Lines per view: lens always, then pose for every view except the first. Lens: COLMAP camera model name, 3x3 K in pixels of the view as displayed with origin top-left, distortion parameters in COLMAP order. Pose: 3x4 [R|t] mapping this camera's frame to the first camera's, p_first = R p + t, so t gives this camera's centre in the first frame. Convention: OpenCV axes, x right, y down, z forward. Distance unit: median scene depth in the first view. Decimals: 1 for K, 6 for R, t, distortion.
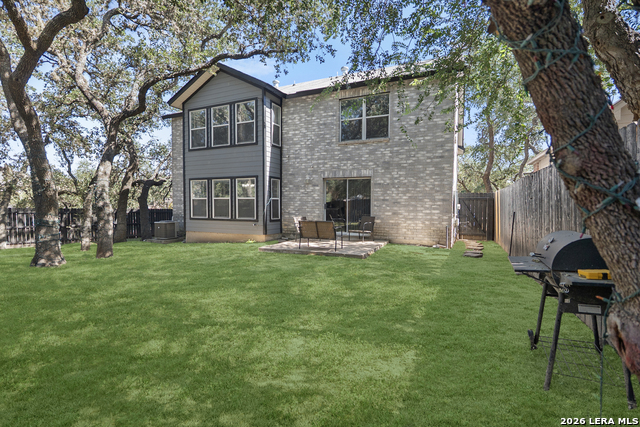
lens RADIAL K [[296.9, 0, 296.8], [0, 296.9, 211.8], [0, 0, 1]] dist [0.001231, -0.000713]
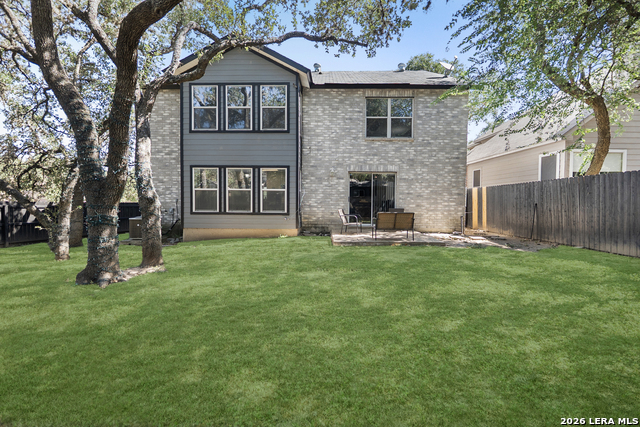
lens RADIAL K [[296.9, 0, 304.5], [0, 296.9, 204.8], [0, 0, 1]] dist [0.001231, -0.000713]
pose [[0.918712, -0.003272, 0.394914, -0.467628], [0.003744, 0.999993, -0.000425, 0.001626], [-0.394909, 0.001870, 0.918718, 0.121549]]
